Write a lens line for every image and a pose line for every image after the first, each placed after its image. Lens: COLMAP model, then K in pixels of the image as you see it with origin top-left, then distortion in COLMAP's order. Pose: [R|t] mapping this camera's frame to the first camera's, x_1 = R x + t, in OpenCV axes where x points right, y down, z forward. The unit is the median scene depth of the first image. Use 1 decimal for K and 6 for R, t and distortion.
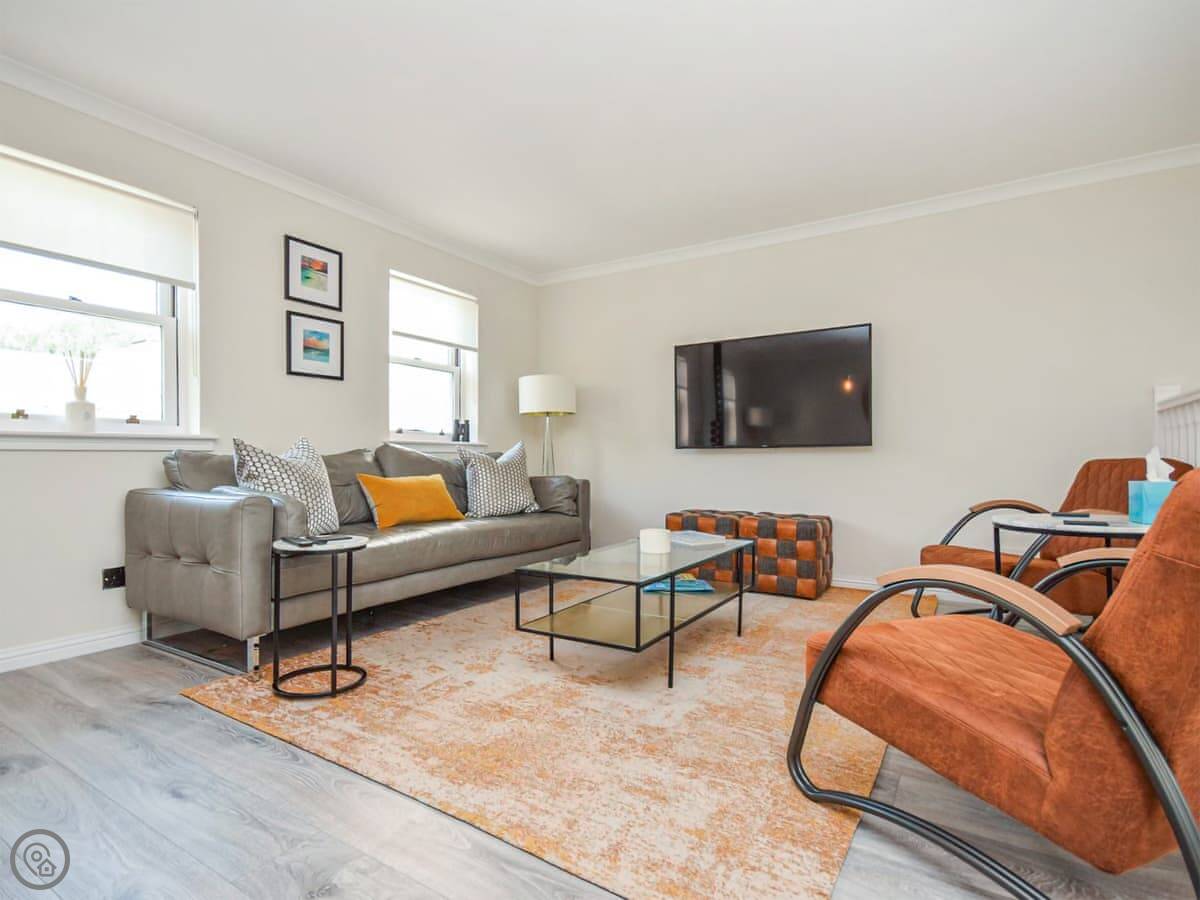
lens RADIAL K [[615.3, 0, 600.0], [0, 615.3, 450.0], [0, 0, 1]] dist [0.000749, -0.000631]
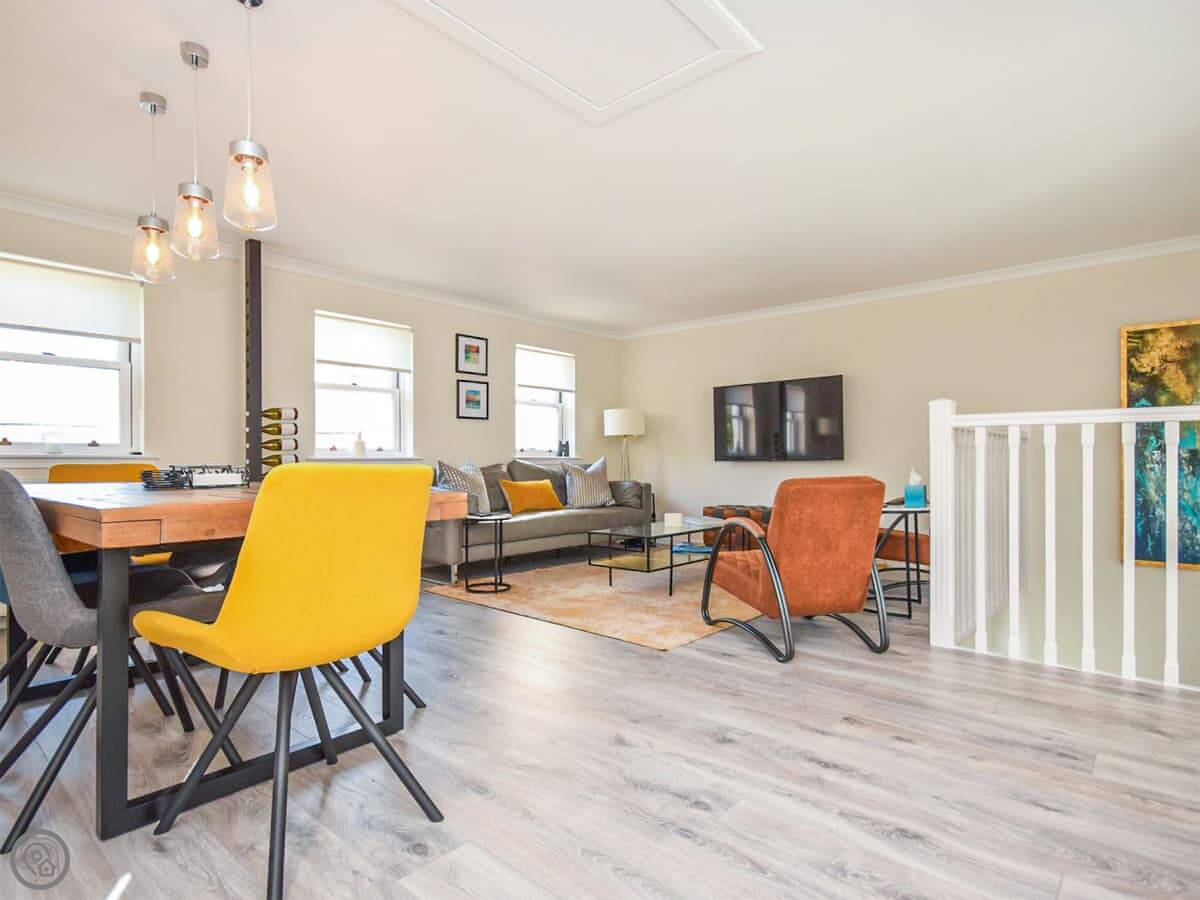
lens RADIAL K [[615.3, 0, 600.0], [0, 615.3, 450.0], [0, 0, 1]] dist [0.000749, -0.000631]
pose [[0.984791, -0.008284, -0.173547, 0.132561], [0.007263, 0.999952, -0.006517, -0.023797], [0.173593, 0.005157, 0.984804, -0.490442]]
